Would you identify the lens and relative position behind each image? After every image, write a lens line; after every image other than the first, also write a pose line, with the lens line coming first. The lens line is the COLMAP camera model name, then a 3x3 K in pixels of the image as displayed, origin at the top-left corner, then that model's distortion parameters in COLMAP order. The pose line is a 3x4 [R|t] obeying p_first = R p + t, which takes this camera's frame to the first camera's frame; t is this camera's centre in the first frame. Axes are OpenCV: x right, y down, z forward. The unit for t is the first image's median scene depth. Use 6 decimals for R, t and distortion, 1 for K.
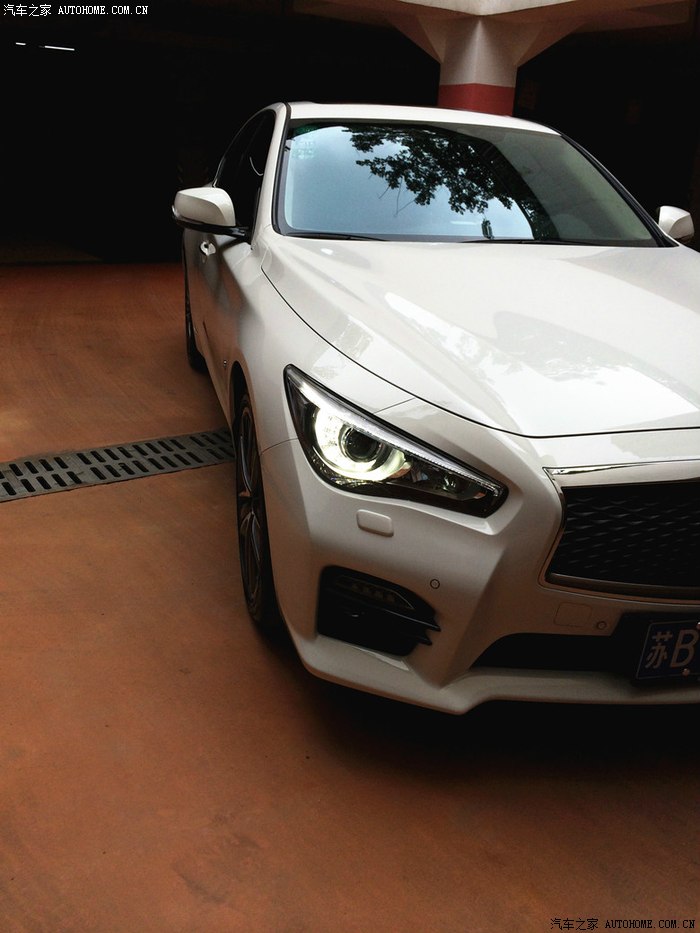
lens RADIAL K [[795.5, 0, 336.9], [0, 795.5, 465.5], [0, 0, 1]] dist [0.052949, -0.121231]
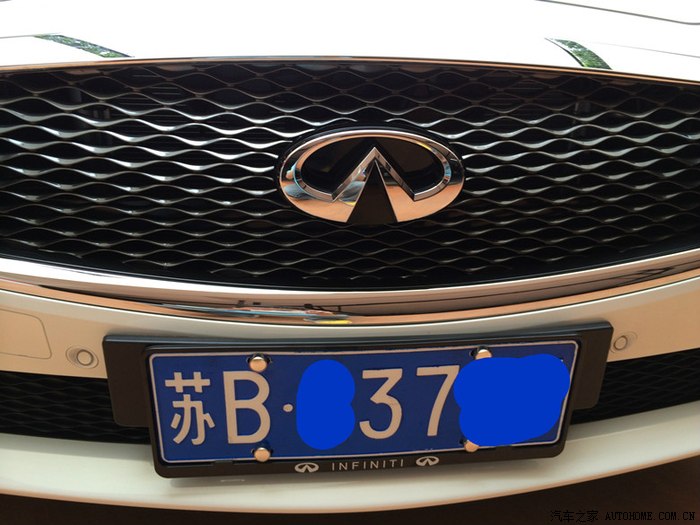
lens RADIAL K [[585.8, 0, 353.1], [0, 585.8, 266.3], [0, 0, 1]] dist [0.081079, -0.114584]
pose [[0.992430, 0.021153, -0.120975, 0.547192], [-0.022503, 0.999699, -0.009801, 0.138577], [0.120732, 0.012449, 0.992607, 0.627255]]
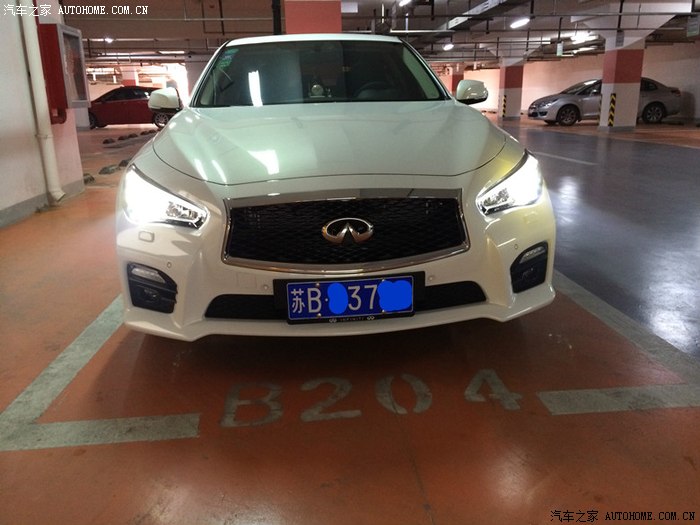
lens RADIAL K [[585.8, 0, 353.1], [0, 585.8, 266.3], [0, 0, 1]] dist [0.081079, -0.114584]
pose [[0.988380, -0.035256, -0.147857, 0.709097], [0.021438, 0.995339, -0.094026, 0.276530], [0.150483, 0.089763, 0.984529, -0.251009]]
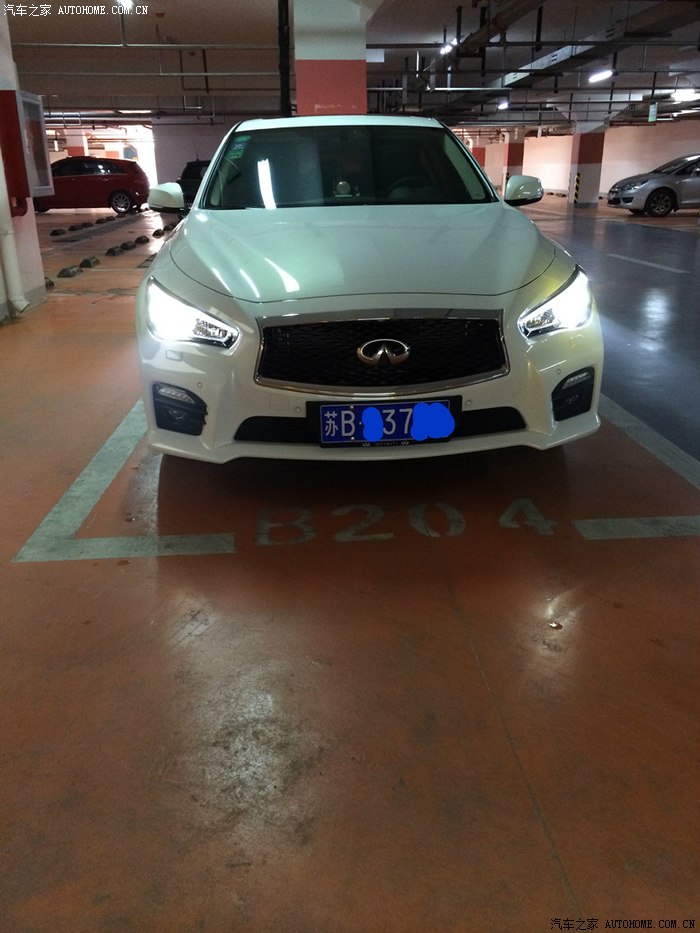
lens RADIAL K [[780.8, 0, 350.0], [0, 780.8, 466.5], [0, 0, 1]] dist [0.081079, -0.114584]
pose [[0.985199, -0.006347, -0.171295, 0.723344], [0.004170, 0.999906, -0.013064, 0.341643], [0.171362, 0.012156, 0.985133, -0.638039]]
